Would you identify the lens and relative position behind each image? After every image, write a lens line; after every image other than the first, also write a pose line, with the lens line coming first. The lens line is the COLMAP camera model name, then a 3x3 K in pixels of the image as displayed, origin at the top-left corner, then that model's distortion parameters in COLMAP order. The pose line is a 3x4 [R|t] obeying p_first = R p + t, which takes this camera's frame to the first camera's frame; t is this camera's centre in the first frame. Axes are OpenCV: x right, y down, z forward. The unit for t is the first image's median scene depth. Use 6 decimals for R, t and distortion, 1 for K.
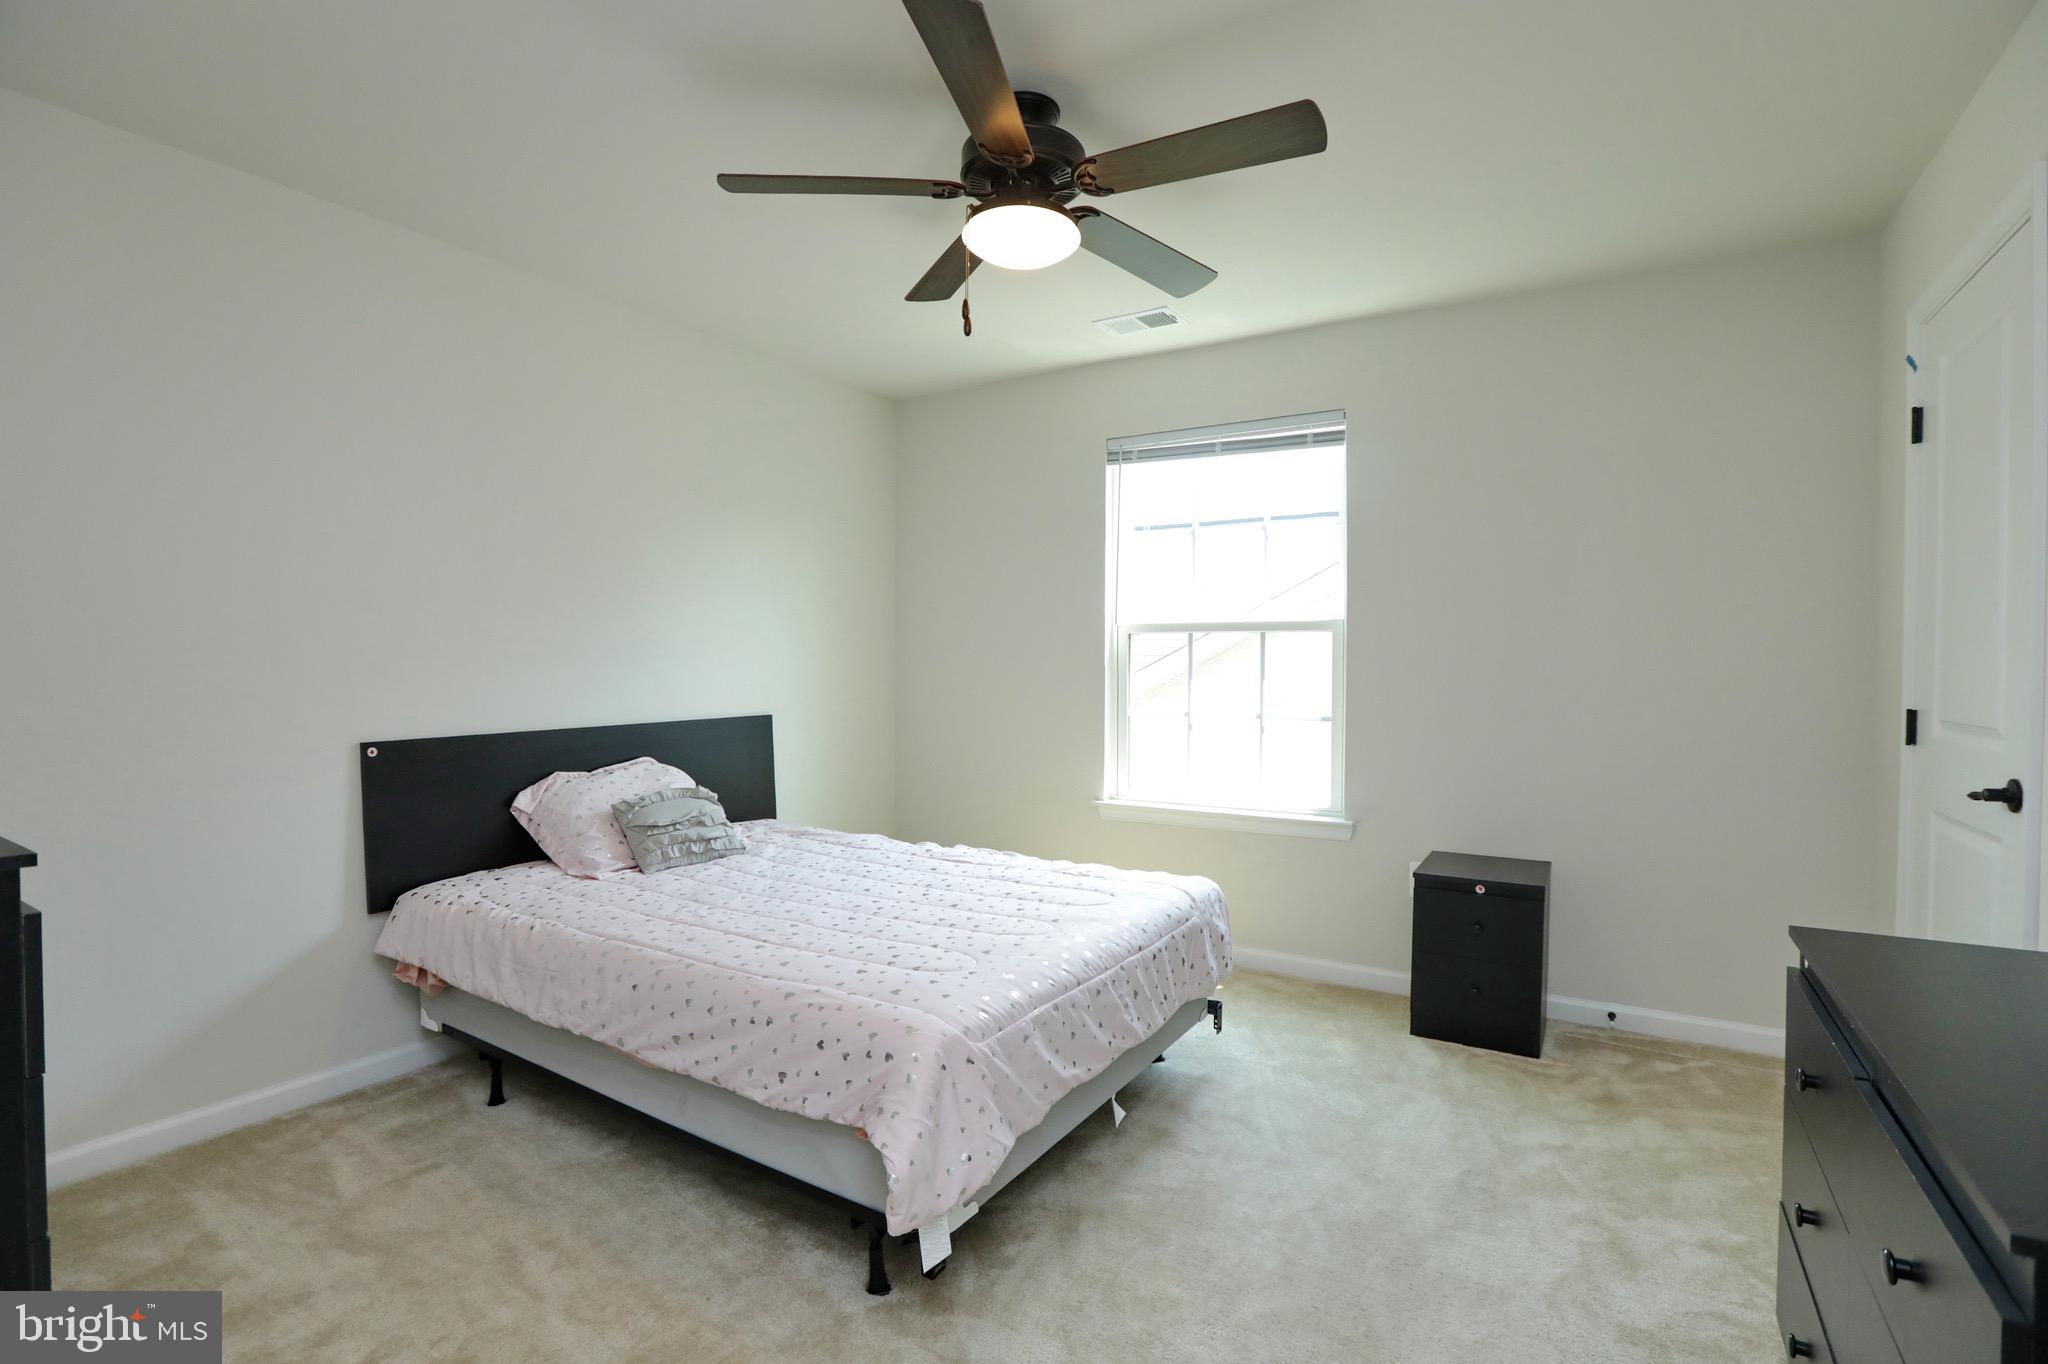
lens RADIAL K [[951.2, 0, 1024.0], [0, 951.2, 682.0], [0, 0, 1]] dist [-0.069032, 0.041350]
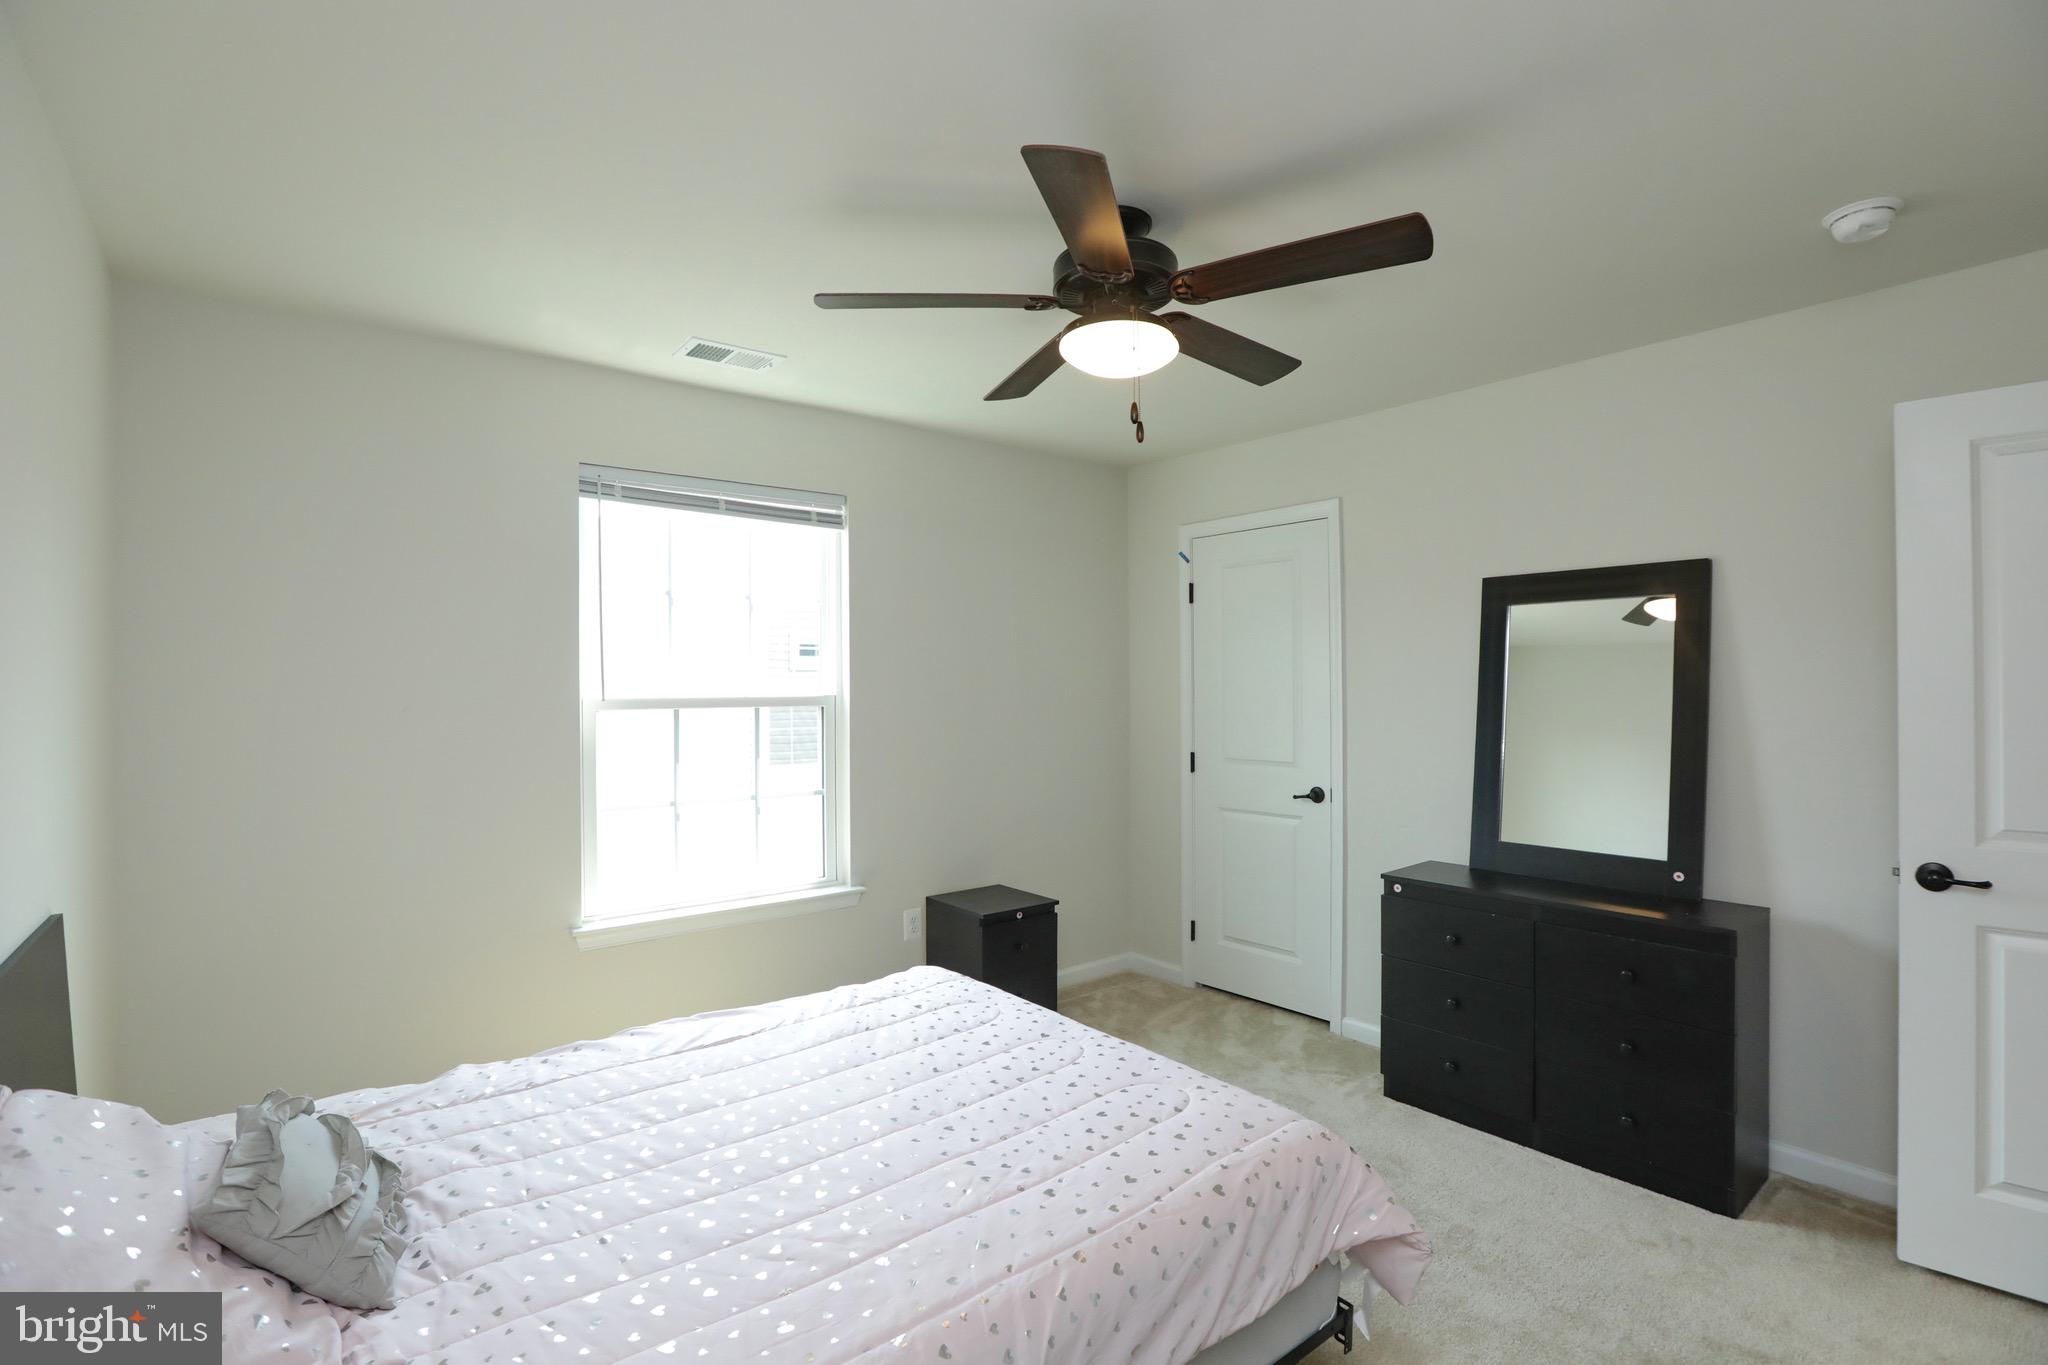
lens RADIAL K [[951.2, 0, 1024.0], [0, 951.2, 682.5], [0, 0, 1]] dist [-0.069032, 0.041350]
pose [[0.336950, -0.003622, 0.941515, -0.856050], [0.028132, 0.999585, -0.006222, -0.100640], [-0.941102, 0.028583, 0.336912, 0.666118]]
